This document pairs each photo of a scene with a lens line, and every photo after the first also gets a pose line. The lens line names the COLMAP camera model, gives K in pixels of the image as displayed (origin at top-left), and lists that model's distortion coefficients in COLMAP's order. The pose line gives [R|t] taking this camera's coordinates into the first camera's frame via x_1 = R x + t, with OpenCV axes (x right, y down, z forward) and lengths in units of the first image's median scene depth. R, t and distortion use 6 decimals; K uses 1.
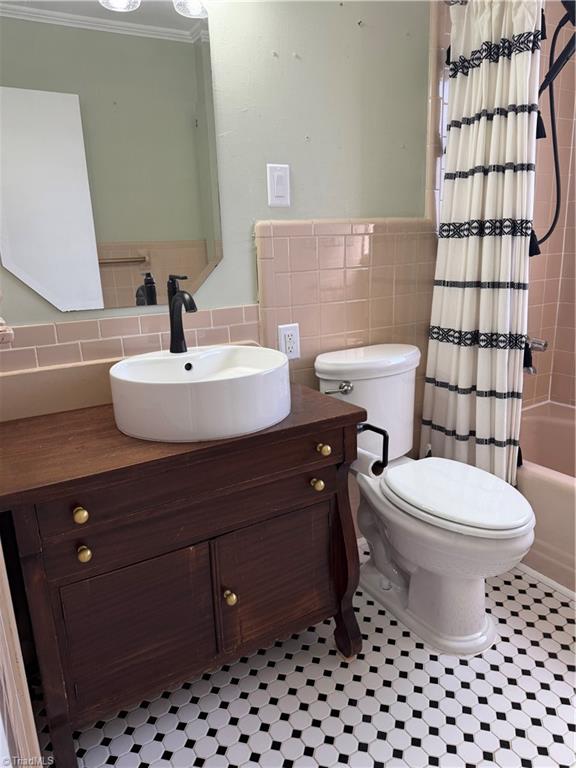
lens RADIAL K [[544.2, 0, 288.6], [0, 544.2, 387.0], [0, 0, 1]] dist [0.020280, -0.027941]
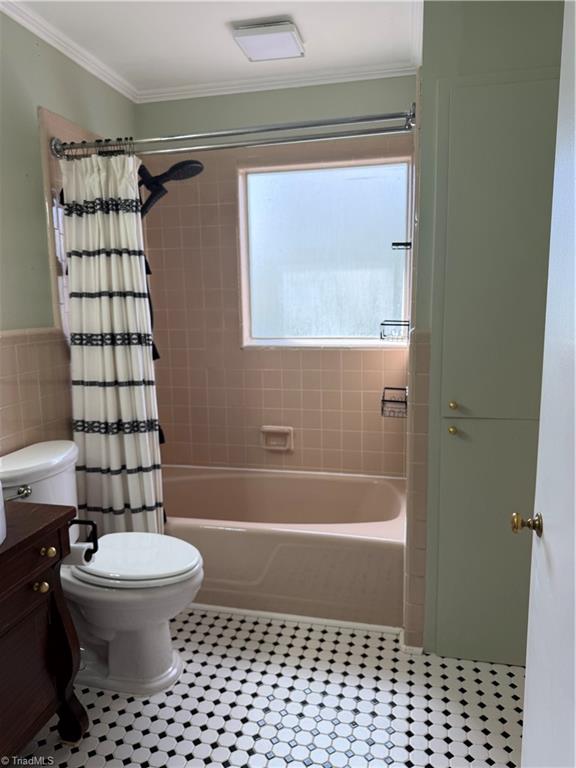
lens RADIAL K [[544.2, 0, 288.6], [0, 544.2, 387.0], [0, 0, 1]] dist [0.020280, -0.027941]
pose [[0.693905, -0.089153, 0.714526, -0.260872], [0.172459, 0.984002, -0.044706, -0.059413], [-0.699109, 0.154249, 0.698179, -0.124162]]
